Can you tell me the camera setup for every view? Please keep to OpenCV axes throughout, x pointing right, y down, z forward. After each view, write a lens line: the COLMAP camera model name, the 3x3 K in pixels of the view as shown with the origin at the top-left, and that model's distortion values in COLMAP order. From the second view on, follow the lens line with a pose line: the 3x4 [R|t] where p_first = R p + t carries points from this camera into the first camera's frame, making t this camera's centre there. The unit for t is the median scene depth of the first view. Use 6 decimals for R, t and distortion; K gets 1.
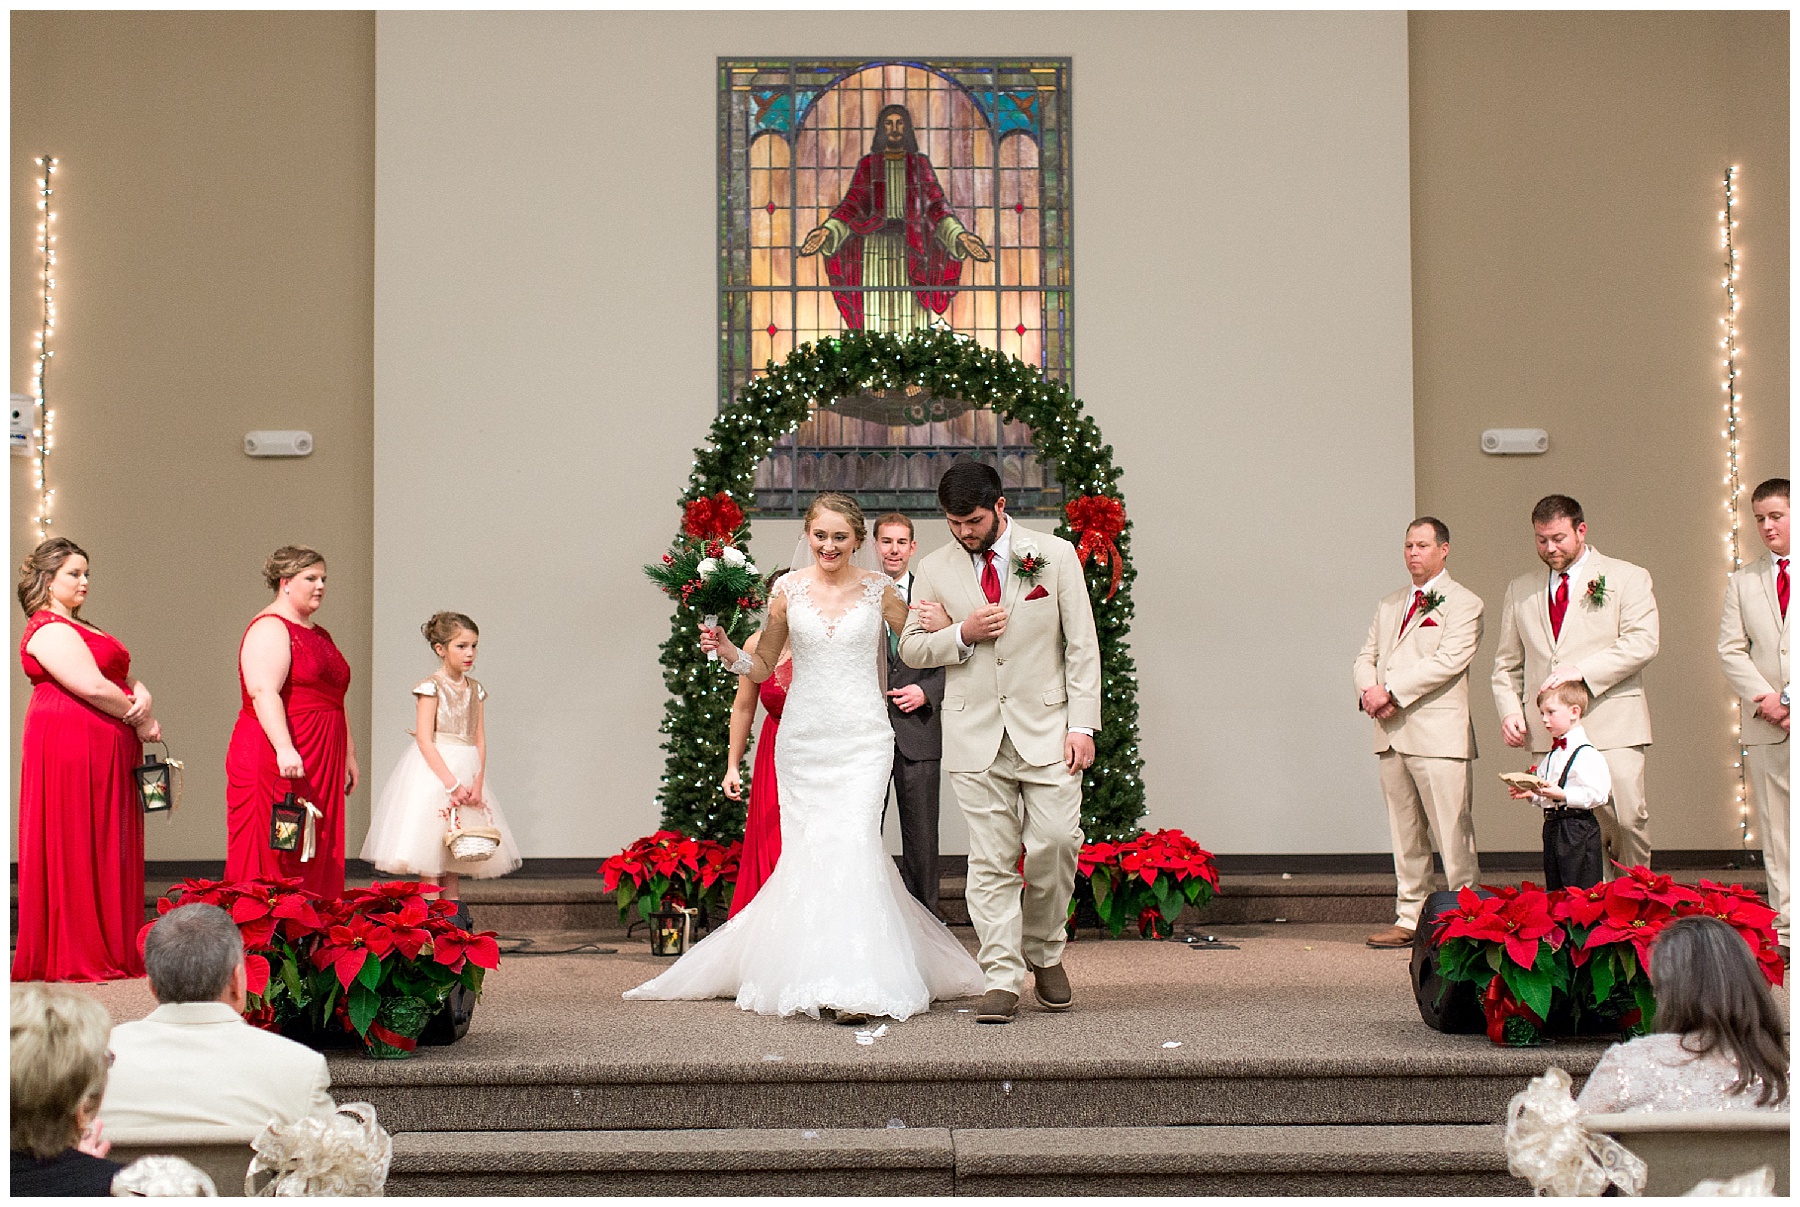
lens RADIAL K [[2669.3, 0, 919.8], [0, 2669.3, 558.7], [0, 0, 1]] dist [-0.000775, 0.000000]
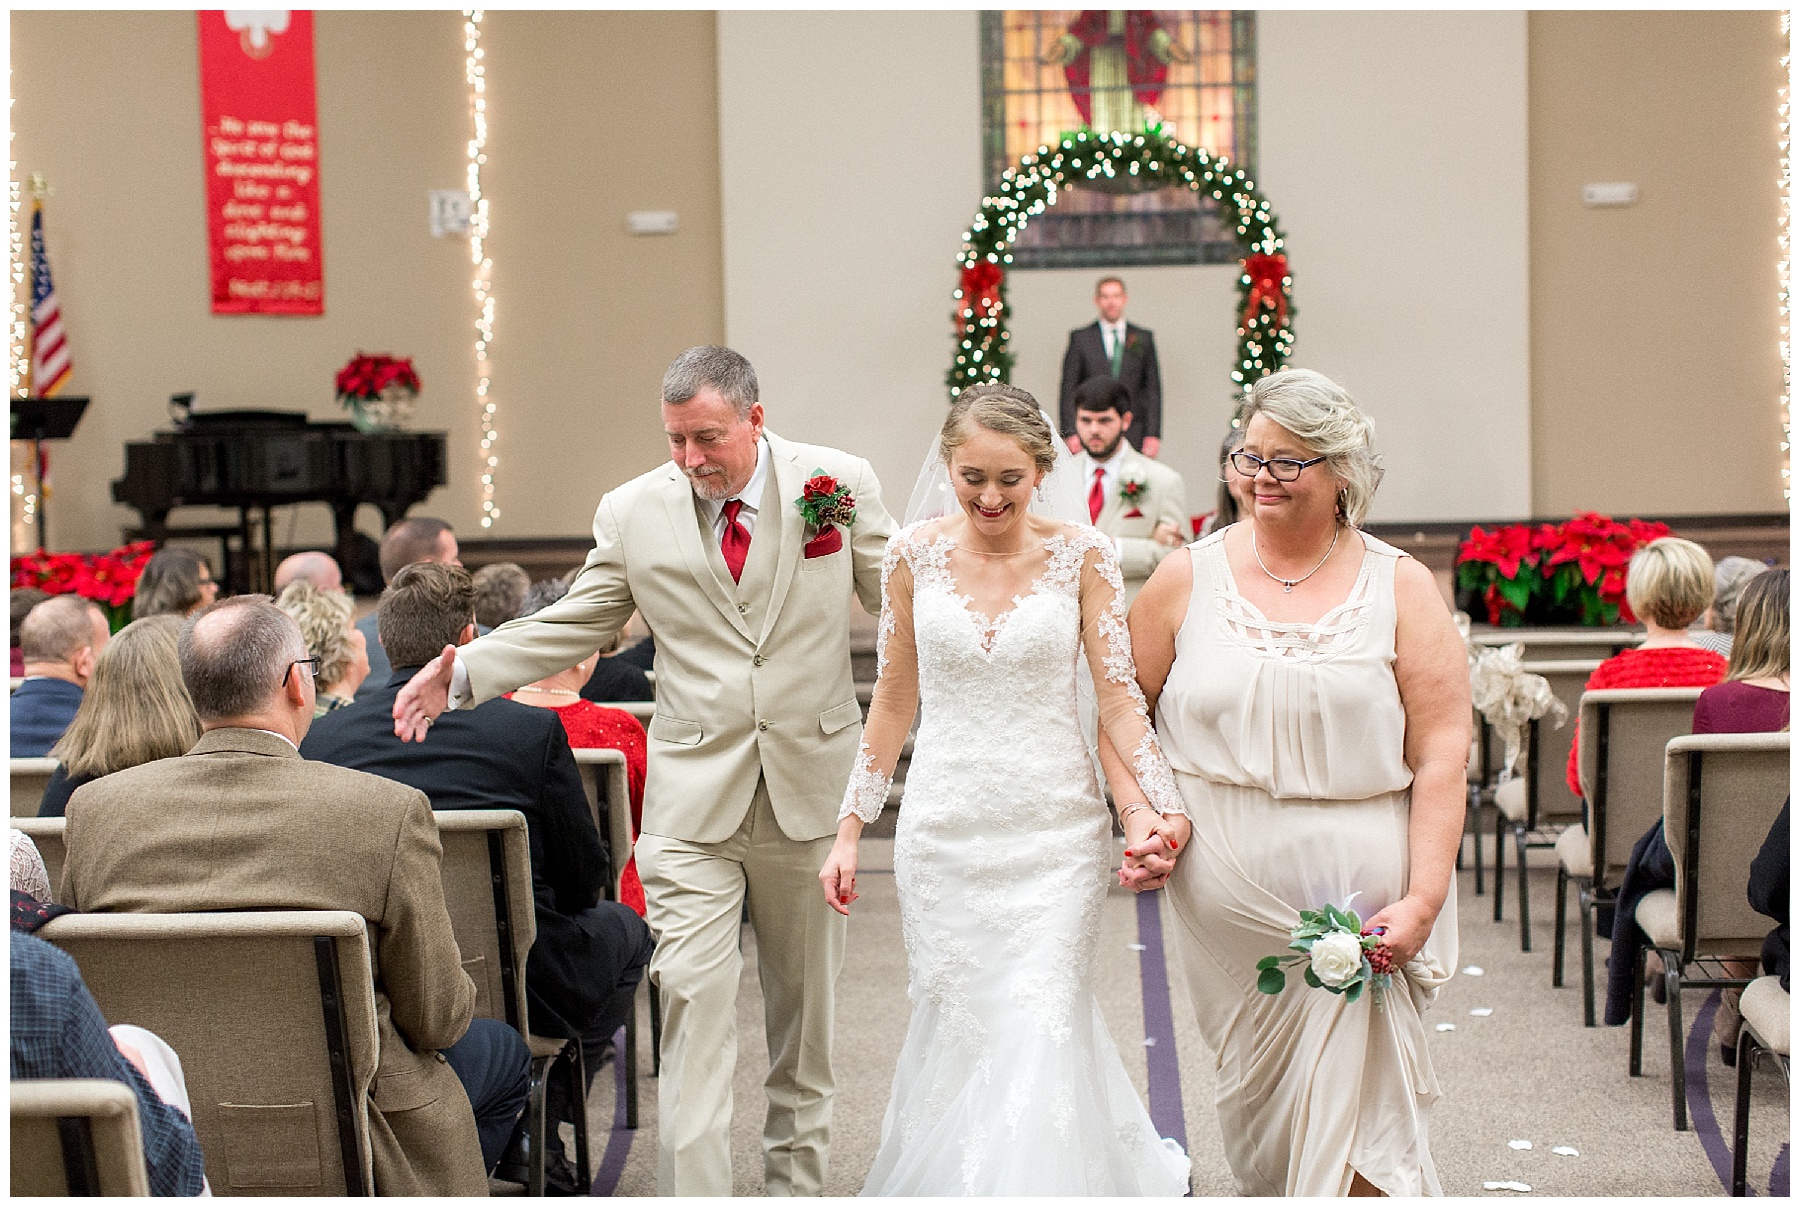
lens RADIAL K [[2533.2, 0, 871.6], [0, 2533.2, 643.4], [0, 0, 1]] dist [0.033854, 0.000000]
pose [[0.993034, -0.006486, -0.117646, 0.015374], [0.023646, 0.989141, 0.145055, -0.016857], [0.115427, -0.146826, 0.982405, -0.260108]]
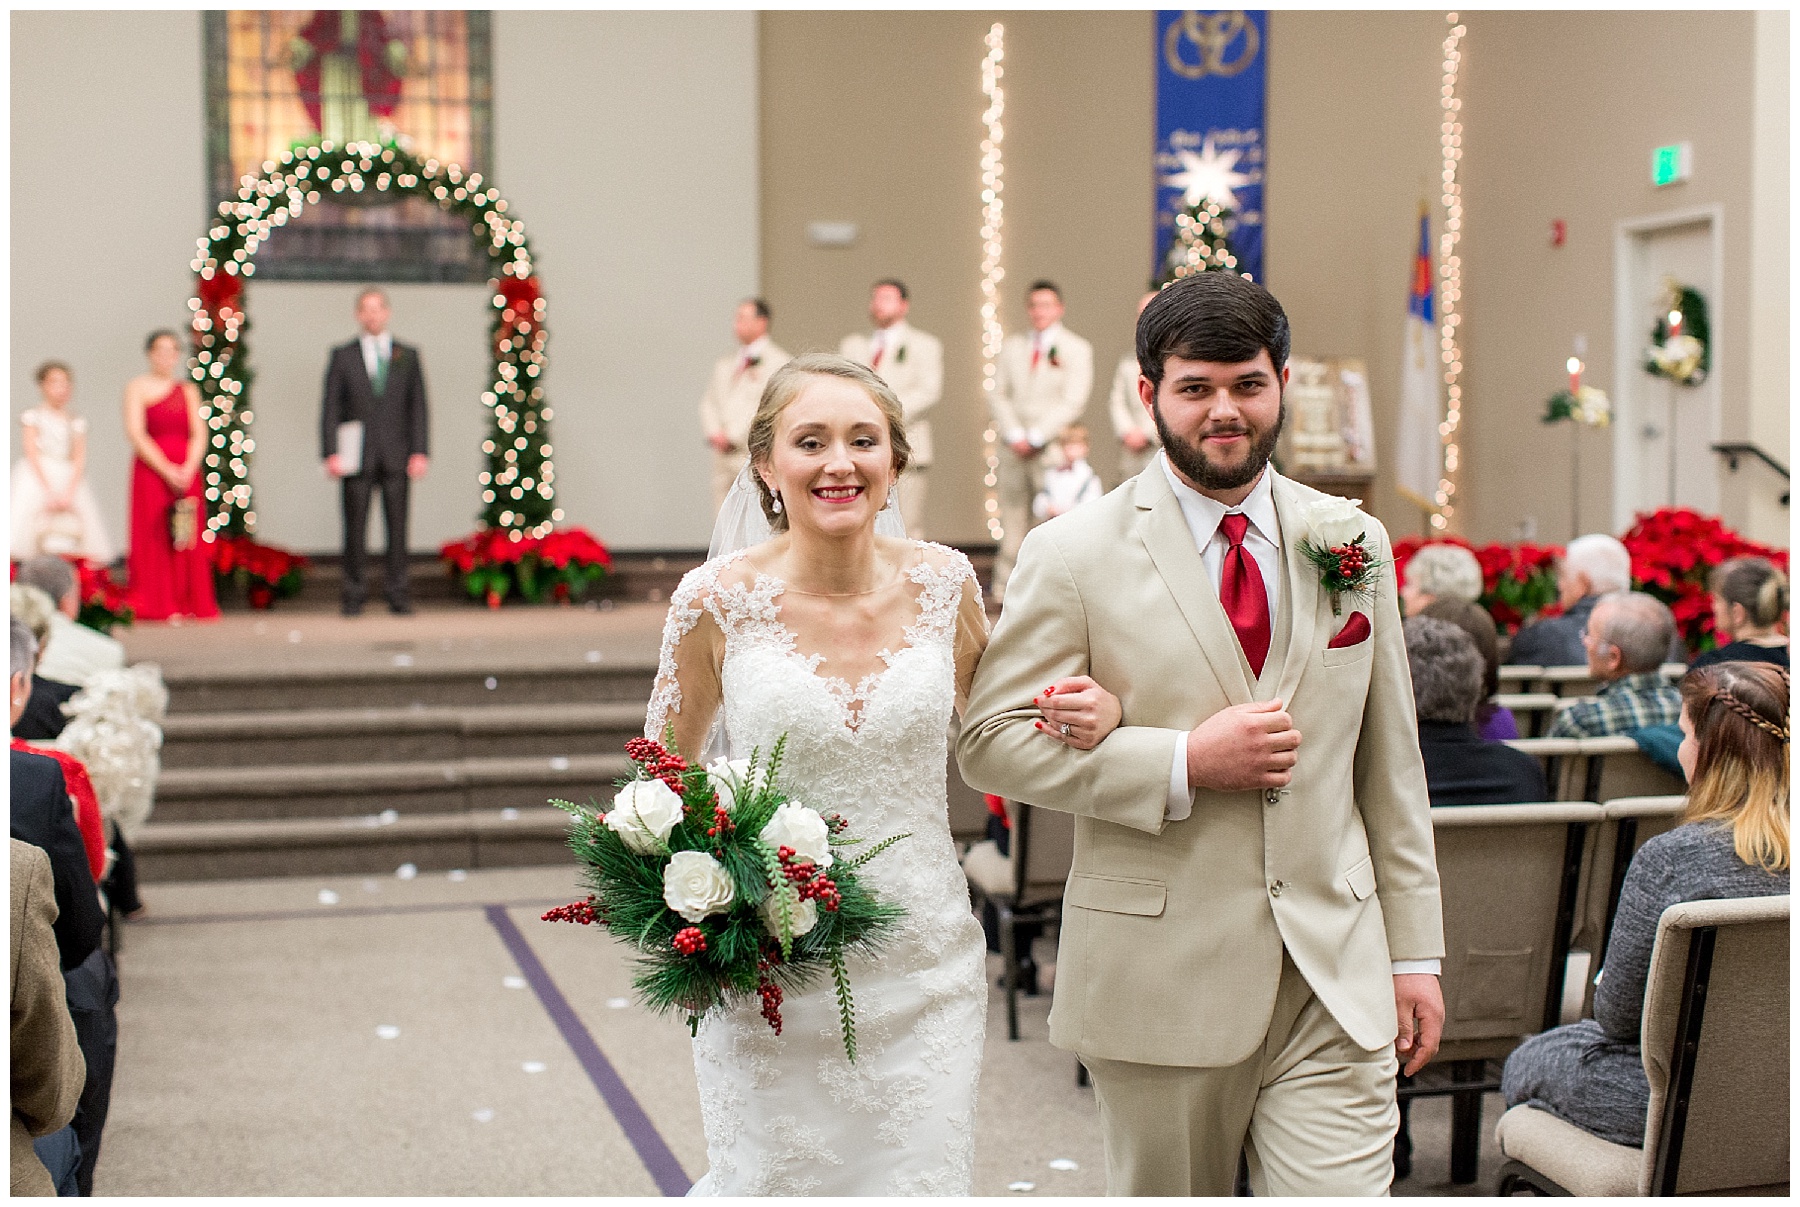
lens RADIAL K [[2533.2, 0, 910.6], [0, 2533.2, 658.9], [0, 0, 1]] dist [0.033854, 0.000000]
pose [[0.972530, -0.017413, 0.232126, -0.035202], [-0.016721, 0.989396, 0.144275, -0.017729], [-0.232177, -0.144193, 0.961926, -0.246524]]
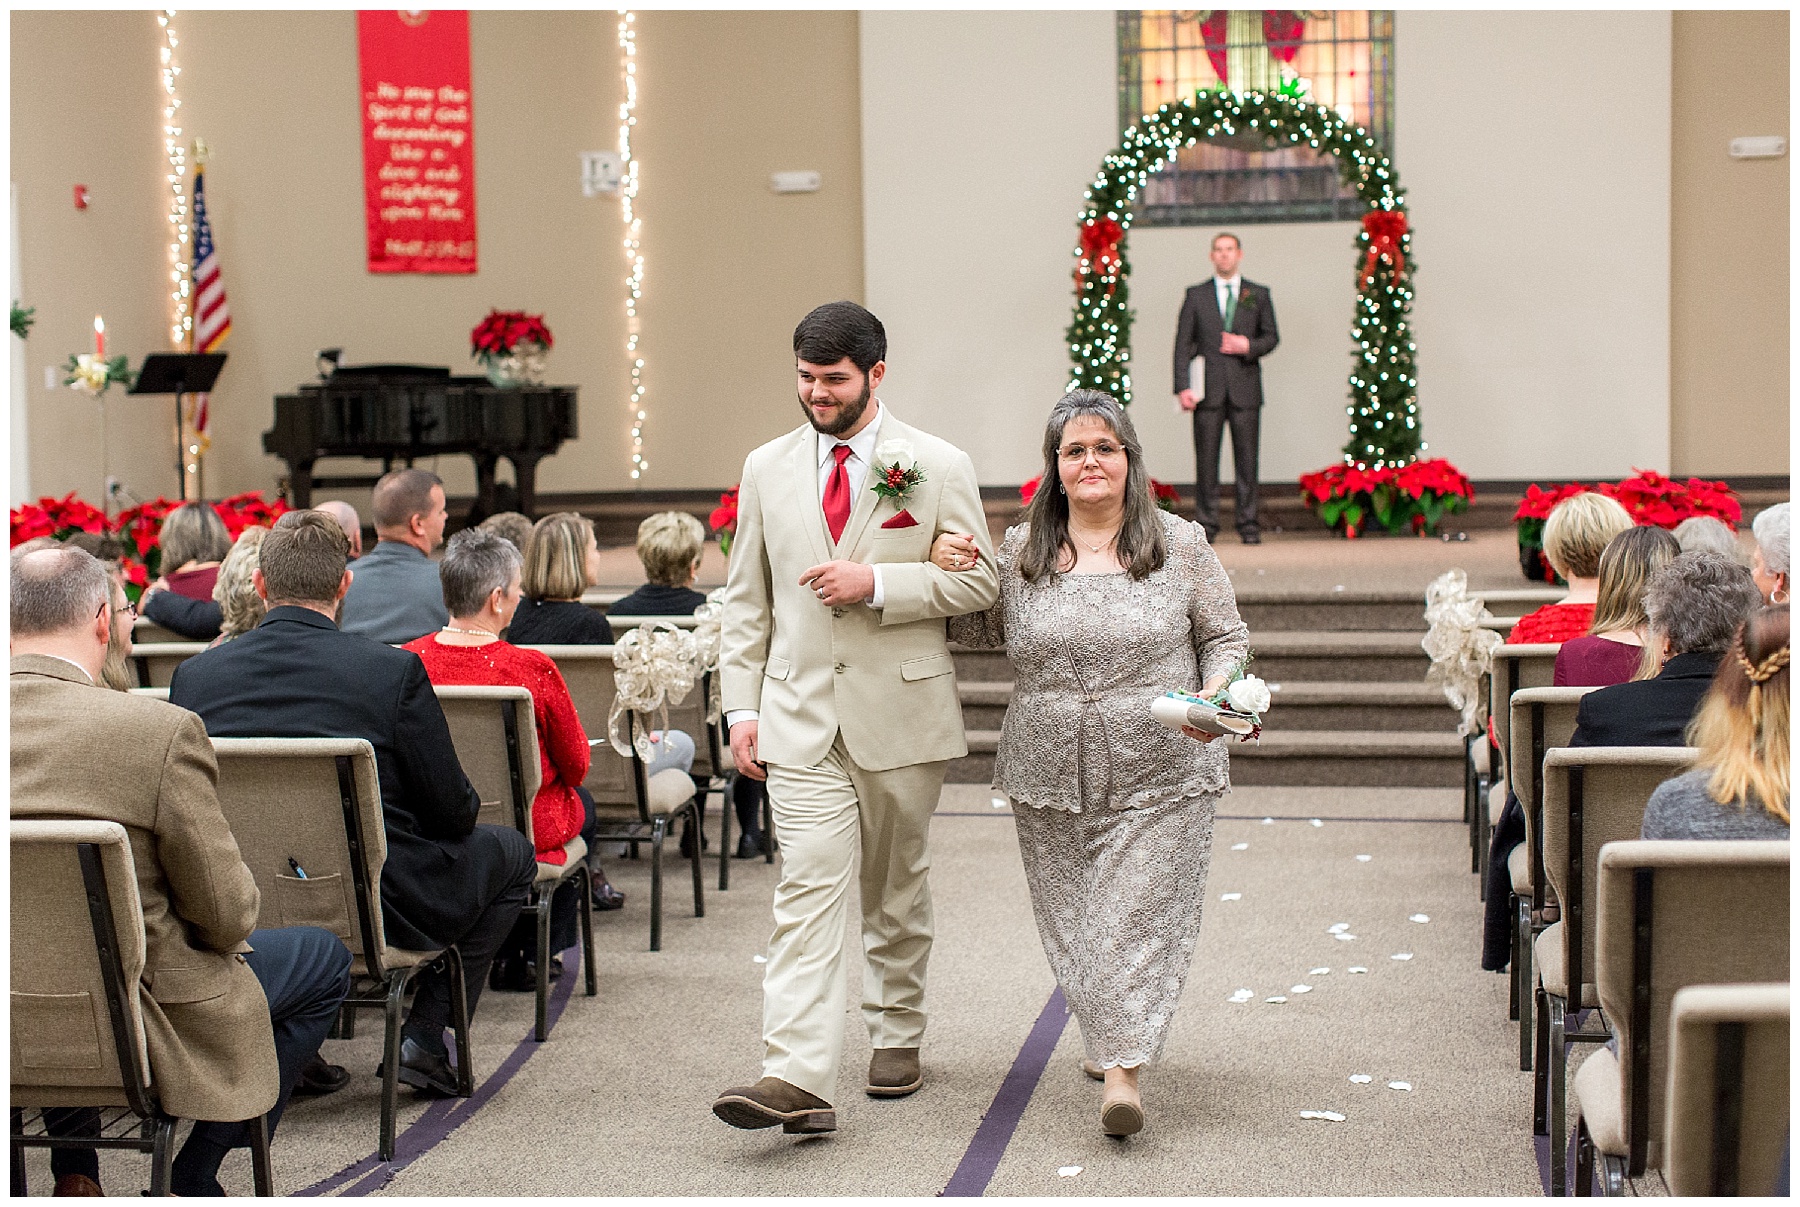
lens RADIAL K [[2533.2, 0, 870.3], [0, 2533.2, 626.0], [0, 0, 1]] dist [0.033854, 0.000000]
pose [[0.976373, 0.006792, -0.215985, 0.077749], [0.027166, 0.987718, 0.153866, -0.017710], [0.214377, -0.156098, 0.964197, -0.272957]]
